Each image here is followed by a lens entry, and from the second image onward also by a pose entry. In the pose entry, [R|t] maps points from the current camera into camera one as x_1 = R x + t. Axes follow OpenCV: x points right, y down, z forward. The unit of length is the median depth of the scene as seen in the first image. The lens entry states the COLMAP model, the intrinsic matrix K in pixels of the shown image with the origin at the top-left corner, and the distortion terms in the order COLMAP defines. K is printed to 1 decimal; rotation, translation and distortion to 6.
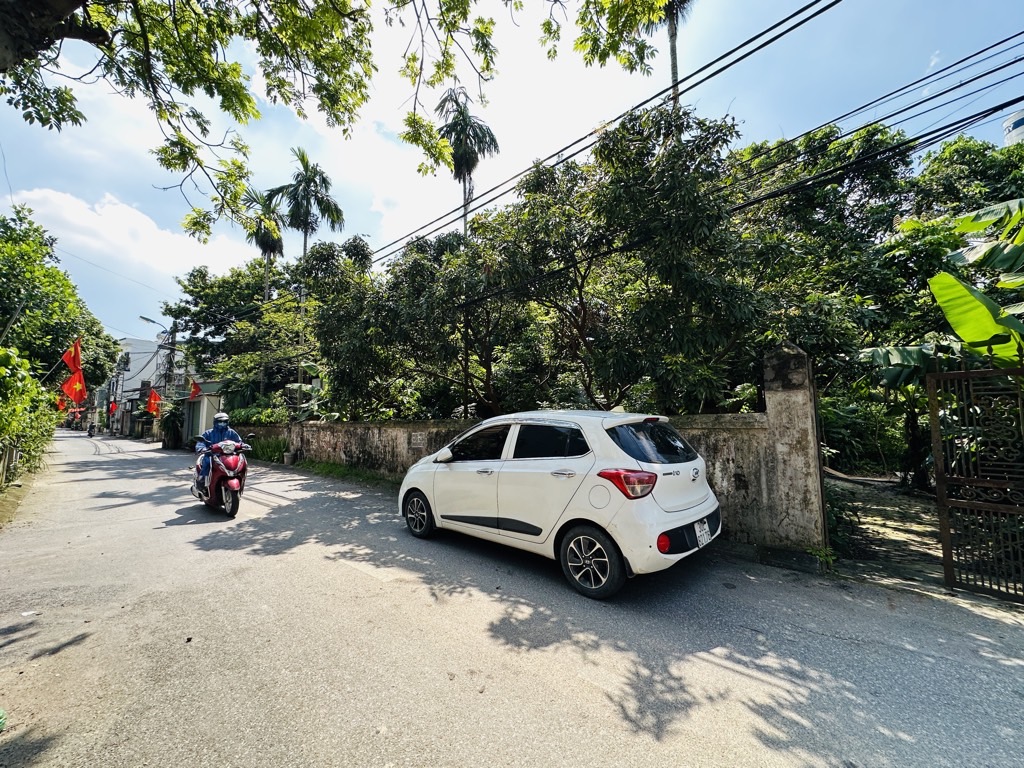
lens RADIAL K [[410.1, 0, 512.0], [0, 410.1, 384.0], [0, 0, 1]] dist [-0.001761, 0.000009]
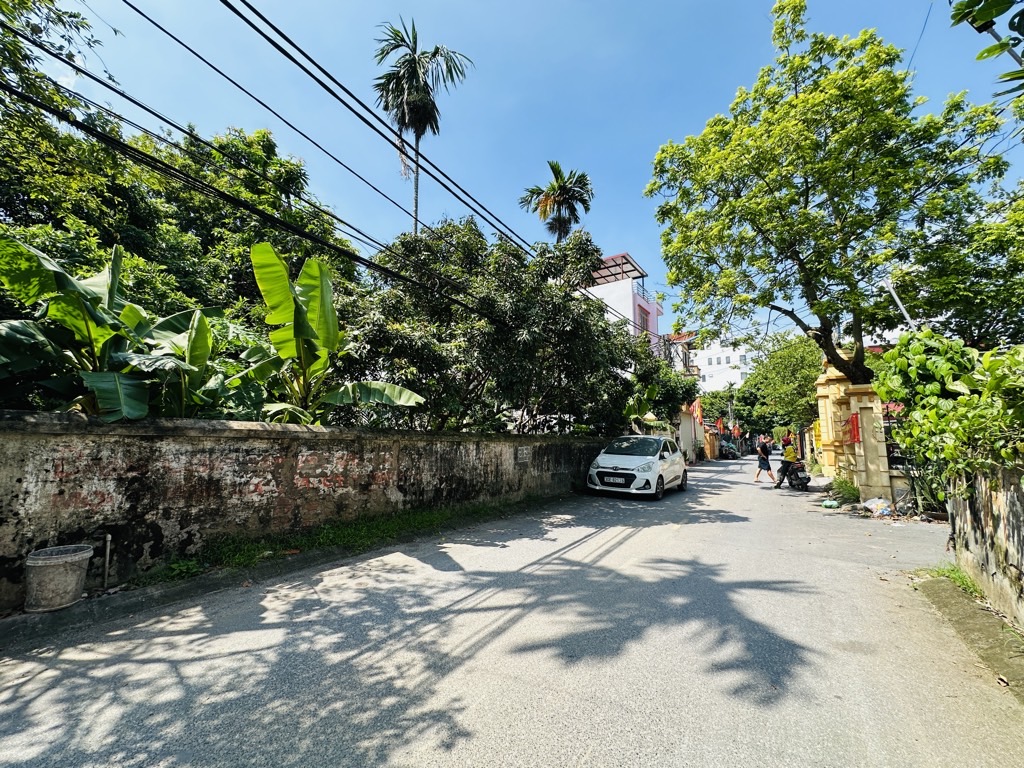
lens RADIAL K [[410.1, 0, 512.0], [0, 410.1, 384.0], [0, 0, 1]] dist [-0.001761, 0.000009]
pose [[-0.156439, 0.134454, 0.978493, -1.072140], [-0.108767, 0.982320, -0.152369, 0.109023], [-0.981680, -0.130264, -0.139049, 1.045840]]
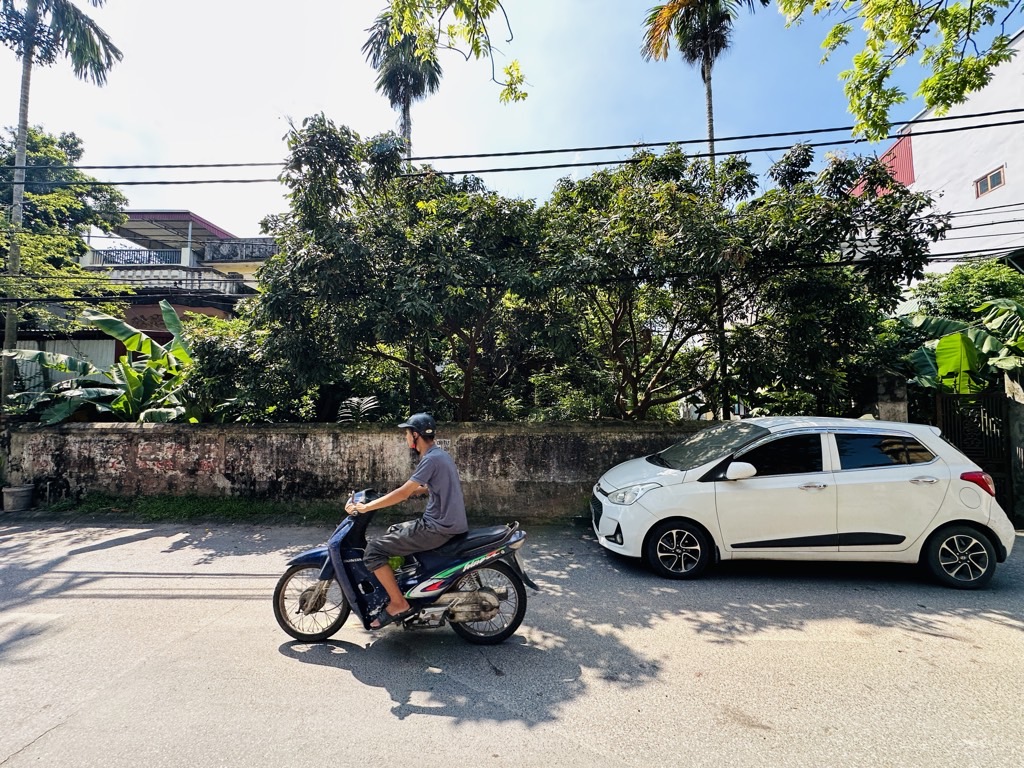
lens RADIAL K [[410.1, 0, 512.0], [0, 410.1, 384.0], [0, 0, 1]] dist [-0.001761, 0.000009]
pose [[0.781352, 0.041852, 0.622686, -0.508951], [-0.055566, 0.998452, 0.002617, 0.009757], [-0.621612, -0.036645, 0.782468, 0.312440]]
